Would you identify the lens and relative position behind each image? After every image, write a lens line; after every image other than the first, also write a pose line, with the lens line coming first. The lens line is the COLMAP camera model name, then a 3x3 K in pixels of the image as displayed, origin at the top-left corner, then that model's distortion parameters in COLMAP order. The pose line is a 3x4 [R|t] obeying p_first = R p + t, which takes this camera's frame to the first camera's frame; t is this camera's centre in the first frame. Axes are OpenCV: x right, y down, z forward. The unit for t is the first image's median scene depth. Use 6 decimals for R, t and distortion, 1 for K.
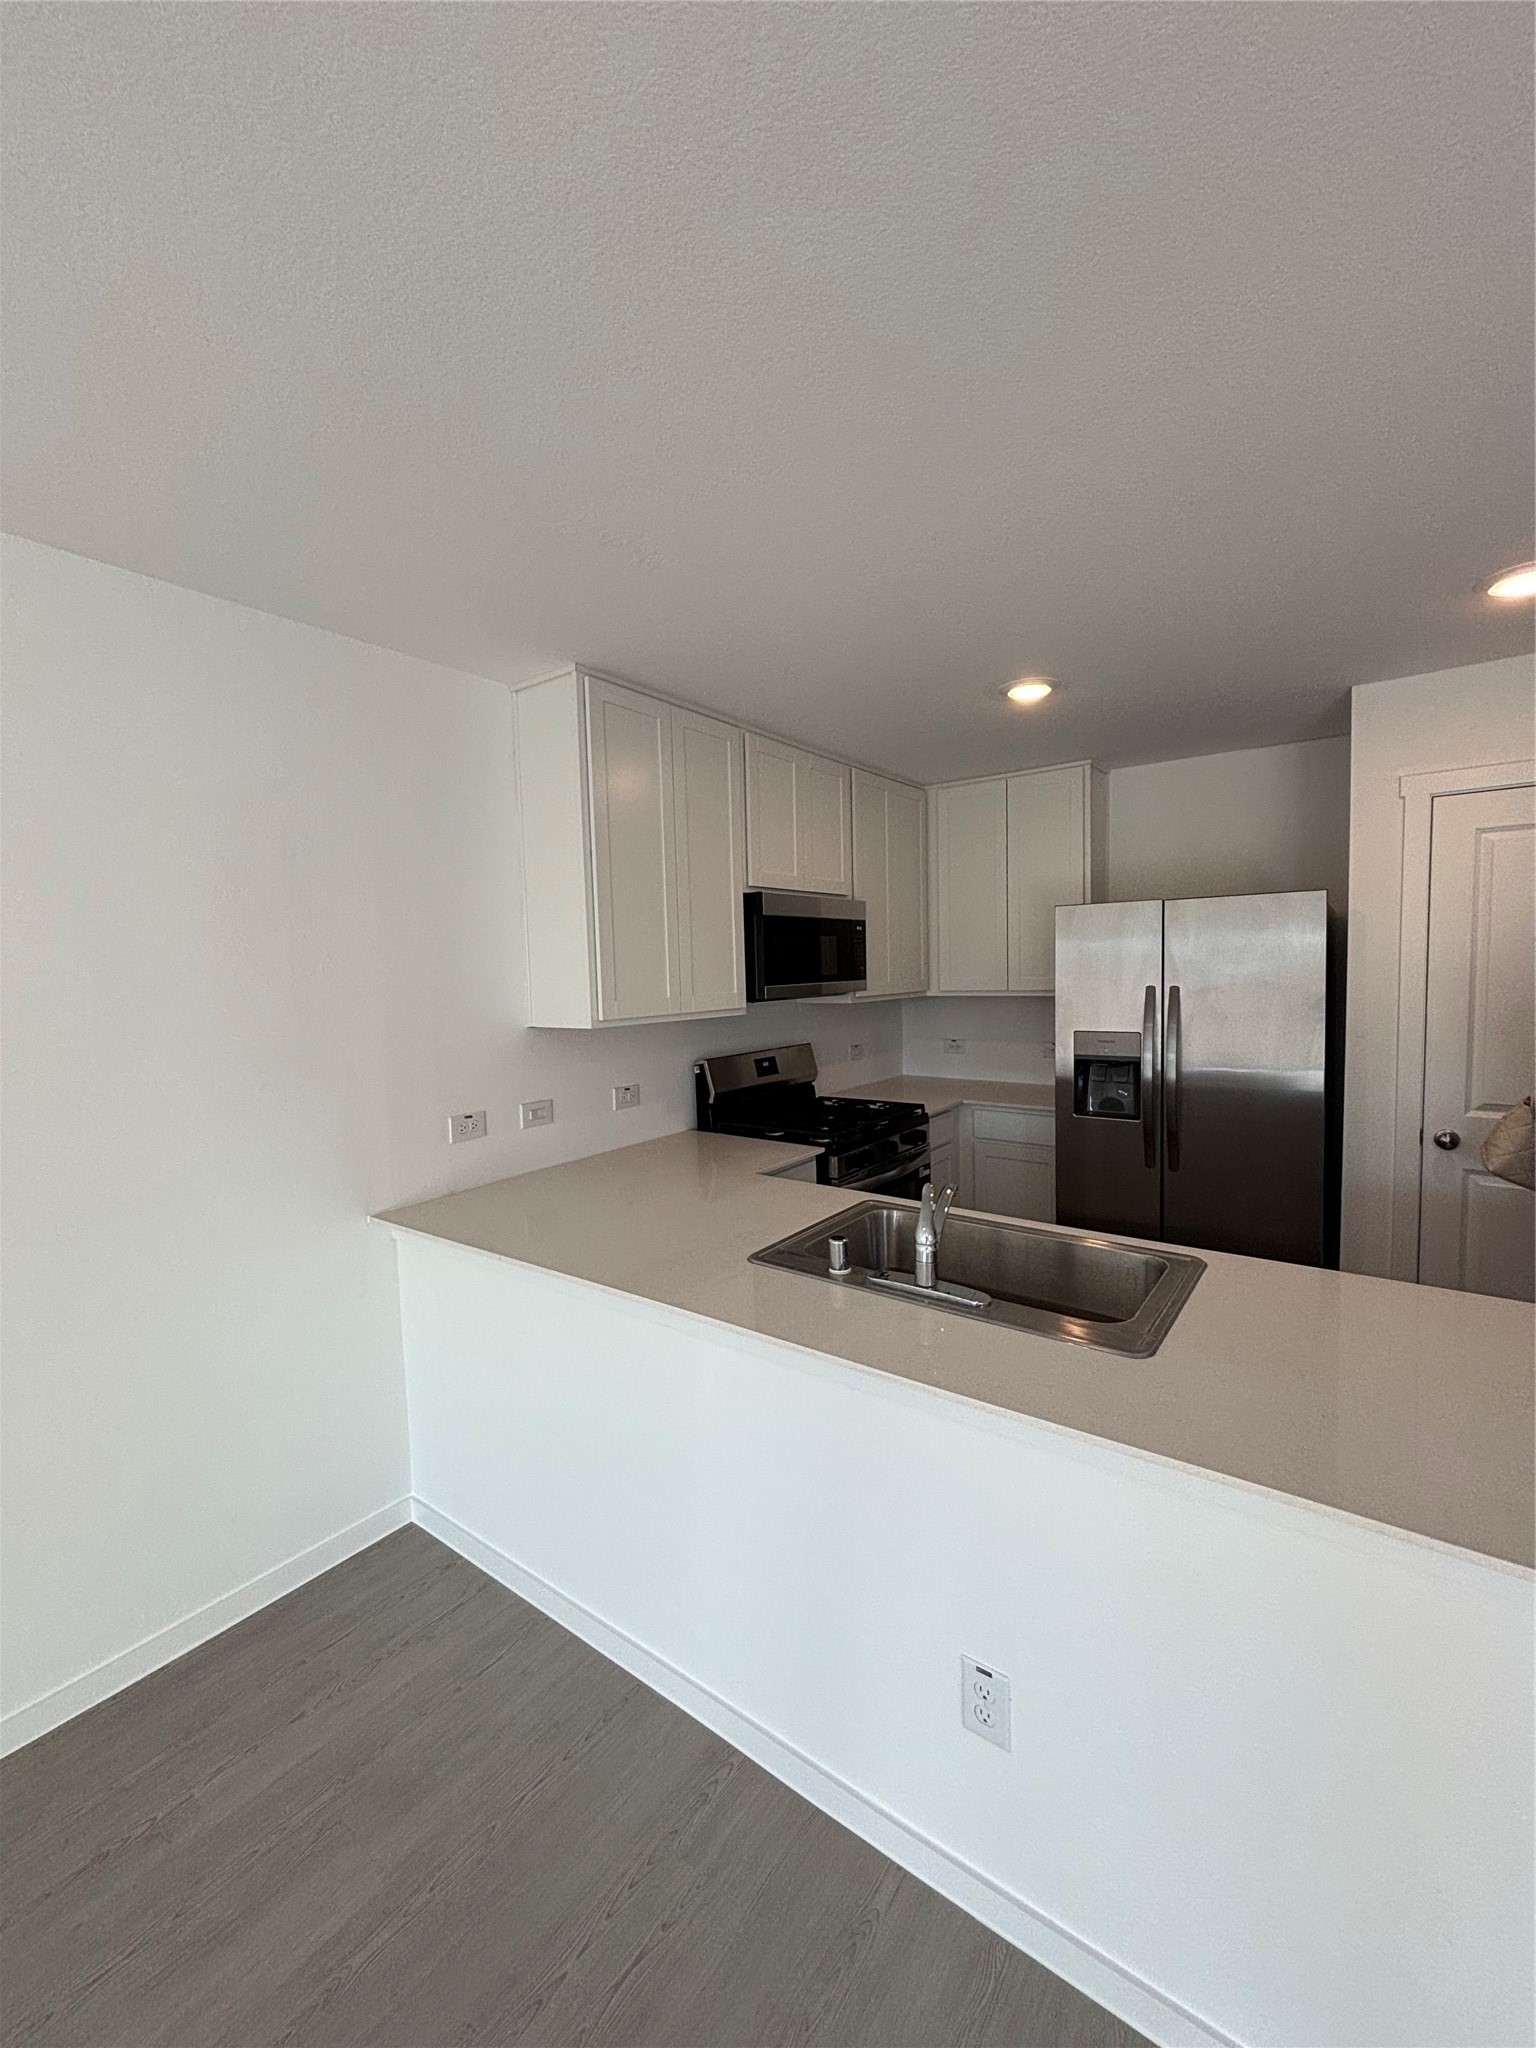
lens RADIAL K [[826.4, 0, 768.0], [0, 826.4, 1024.0], [0, 0, 1]] dist [0.001381, -0.000058]
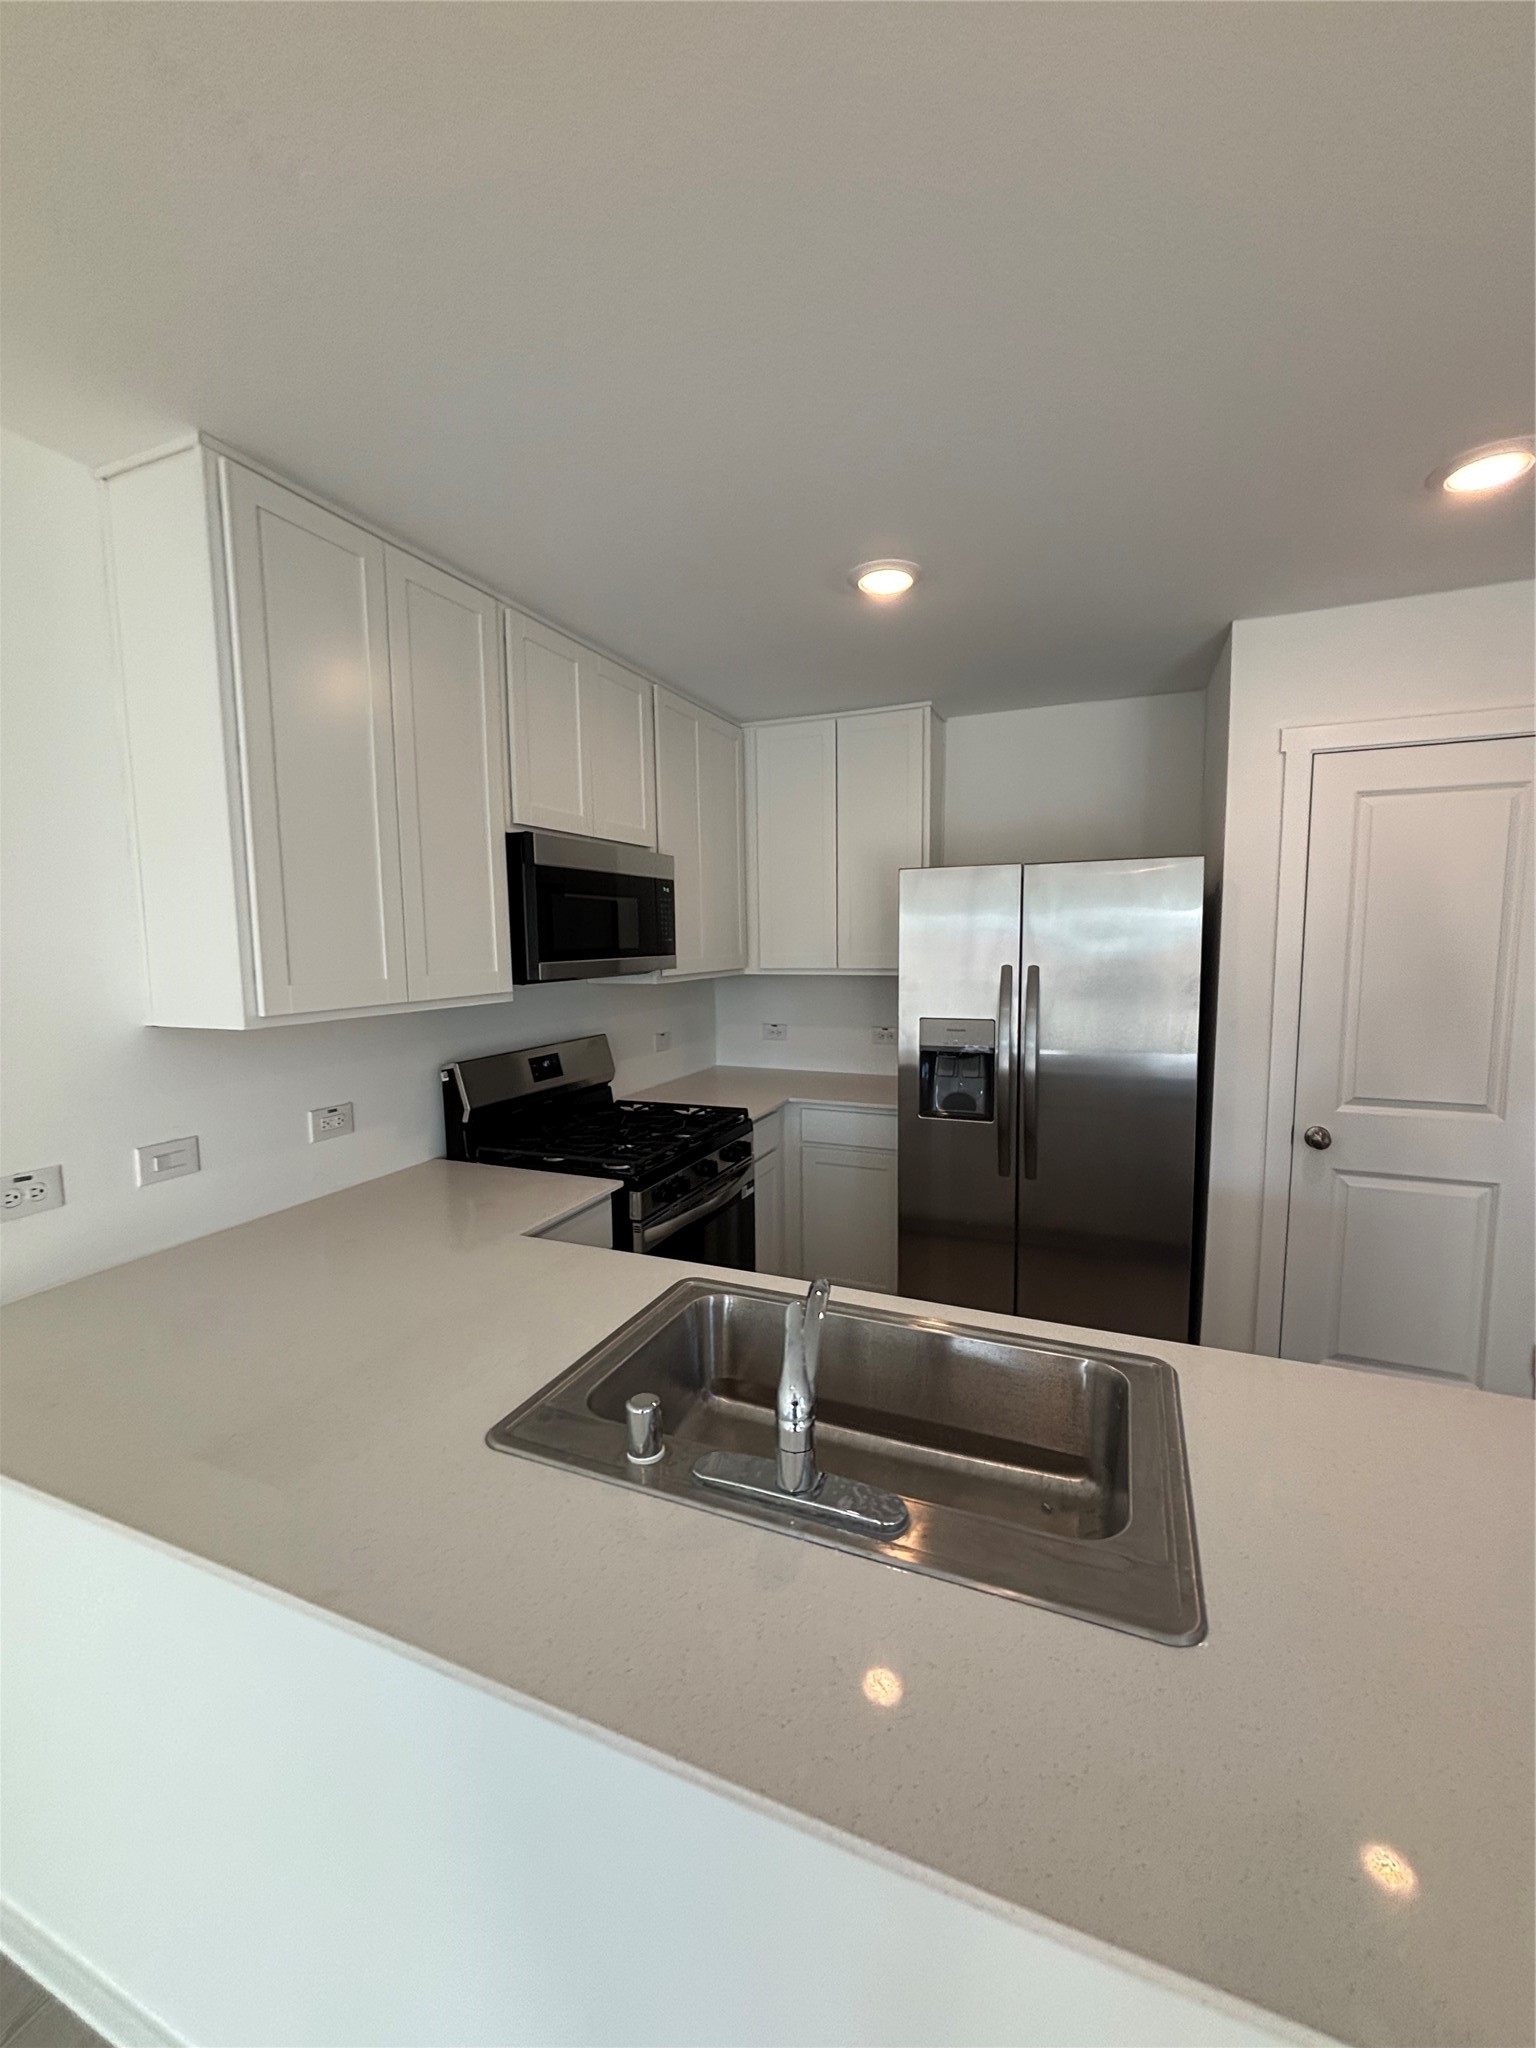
lens RADIAL K [[826.4, 0, 768.0], [0, 826.4, 1024.0], [0, 0, 1]] dist [0.001381, -0.000058]
pose [[0.972028, -0.011111, 0.234603, 0.020112], [0.003675, 0.999478, 0.032110, -0.013425], [-0.234837, -0.030350, 0.971561, 0.224971]]
